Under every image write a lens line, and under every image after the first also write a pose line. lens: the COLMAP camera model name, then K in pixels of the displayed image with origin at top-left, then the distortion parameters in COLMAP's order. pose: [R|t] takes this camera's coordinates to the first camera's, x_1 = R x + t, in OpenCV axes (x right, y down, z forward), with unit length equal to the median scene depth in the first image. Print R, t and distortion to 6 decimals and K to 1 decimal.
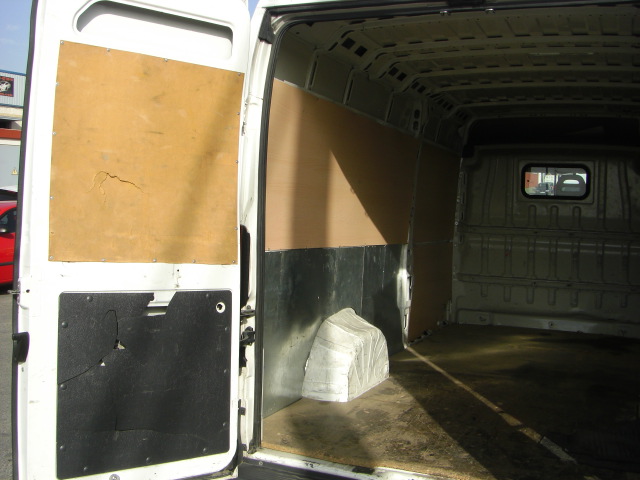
lens RADIAL K [[717.1, 0, 318.9], [0, 717.1, 233.9], [0, 0, 1]] dist [-0.147081, 0.000000]
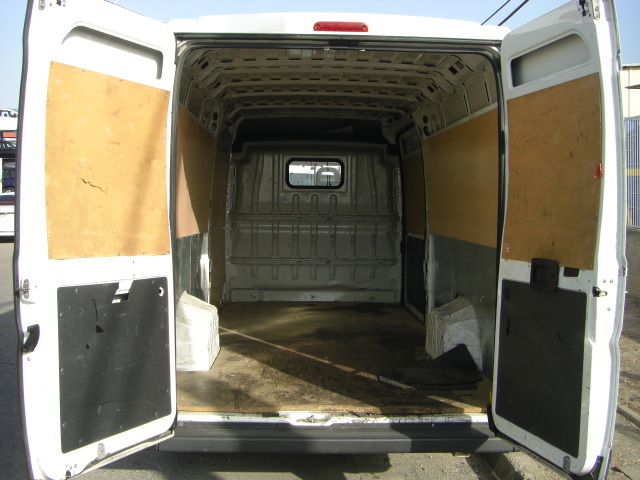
lens RADIAL K [[717.1, 0, 316.4], [0, 717.1, 239.5], [0, 0, 1]] dist [-0.147081, 0.000000]
pose [[0.901483, -0.045890, 0.430374, -0.289542], [0.034460, 0.998817, 0.034322, -0.009960], [-0.431440, -0.016110, 0.901998, -0.115926]]
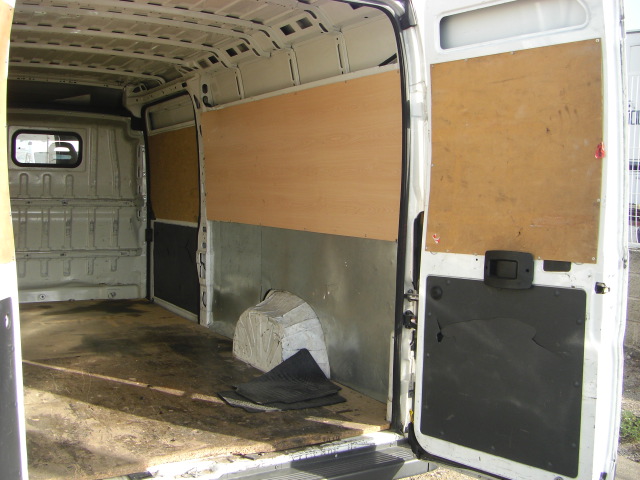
lens RADIAL K [[717.1, 0, 324.3], [0, 717.1, 228.7], [0, 0, 1]] dist [-0.147081, 0.000000]
pose [[0.585836, -0.064888, 0.807828, -0.367705], [0.028200, 0.997818, 0.059698, -0.018969], [-0.809939, -0.012192, 0.586388, 0.208828]]
